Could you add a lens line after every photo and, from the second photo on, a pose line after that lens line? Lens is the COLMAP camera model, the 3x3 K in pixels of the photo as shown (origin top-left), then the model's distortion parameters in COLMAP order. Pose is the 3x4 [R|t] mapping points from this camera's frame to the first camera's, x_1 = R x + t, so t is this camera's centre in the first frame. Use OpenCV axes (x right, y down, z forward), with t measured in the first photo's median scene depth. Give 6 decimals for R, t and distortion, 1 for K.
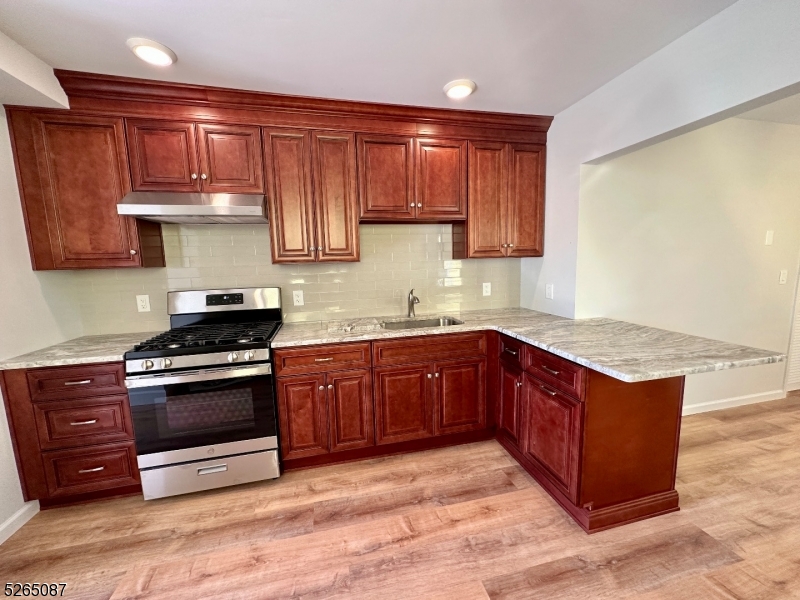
lens RADIAL K [[318.7, 0, 400.1], [0, 318.7, 300.2], [0, 0, 1]] dist [-0.002276, 0.000919]
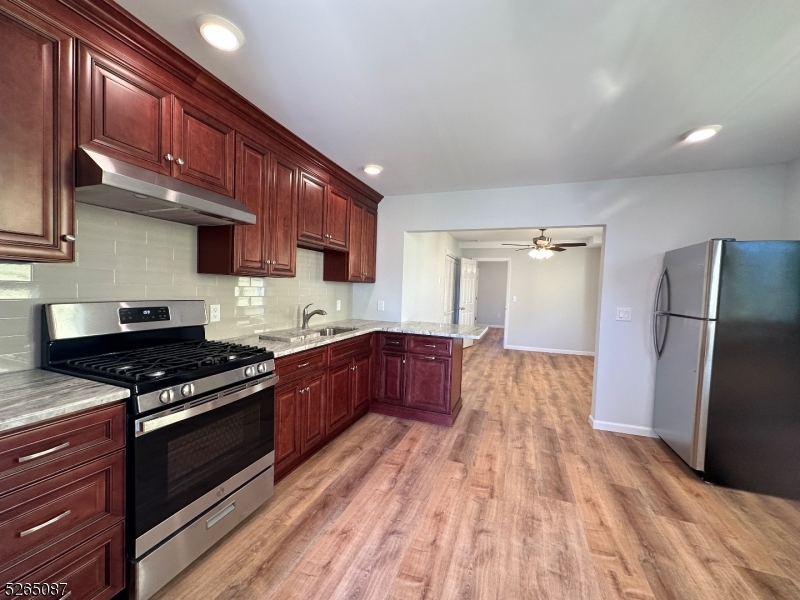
lens RADIAL K [[318.7, 0, 400.5], [0, 318.7, 300.5], [0, 0, 1]] dist [-0.002276, 0.000919]
pose [[0.554666, 0.014662, 0.831944, -1.013837], [0.055813, 0.996937, -0.054781, 0.046265], [-0.830199, 0.076818, 0.552149, 0.108909]]
